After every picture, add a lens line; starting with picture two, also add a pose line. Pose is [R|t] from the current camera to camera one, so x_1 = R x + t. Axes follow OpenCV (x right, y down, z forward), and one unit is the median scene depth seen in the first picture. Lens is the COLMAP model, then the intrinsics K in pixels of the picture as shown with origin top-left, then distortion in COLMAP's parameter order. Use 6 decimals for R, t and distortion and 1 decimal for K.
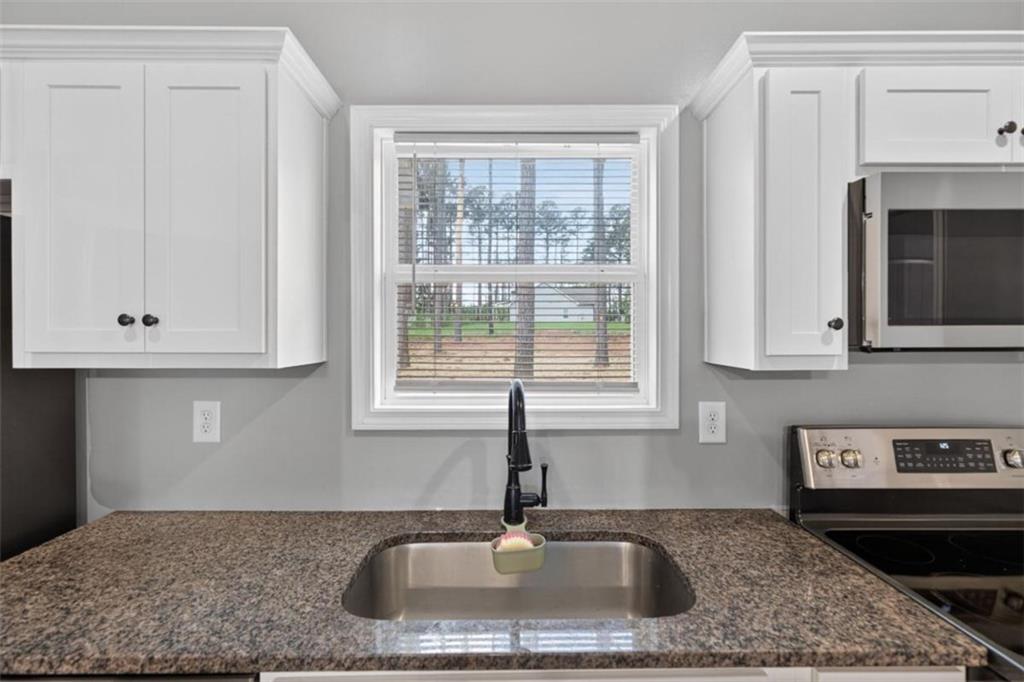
lens RADIAL K [[414.7, 0, 512.0], [0, 414.7, 341.0], [0, 0, 1]] dist [0.000069, 0.000117]
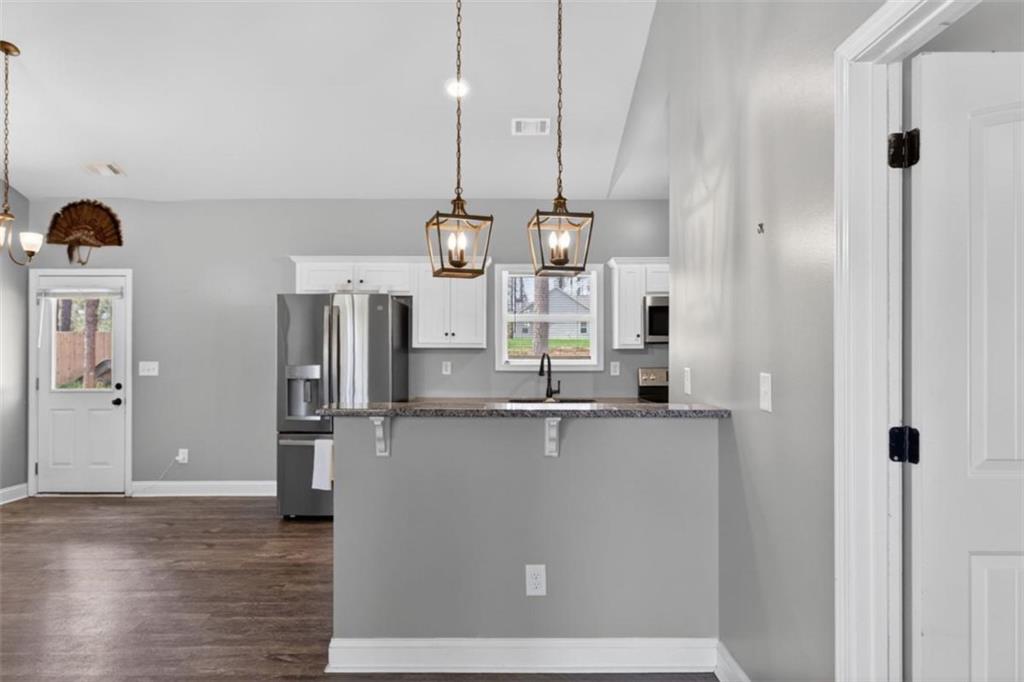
lens RADIAL K [[492.9, 0, 516.8], [0, 492.9, 350.6], [0, 0, 1]] dist [0.001579, 0.000105]
pose [[0.999985, 0.001546, 0.005240, -0.253941], [-0.001458, 0.999861, -0.016603, 0.131433], [-0.005265, 0.016595, 0.999848, -2.667128]]
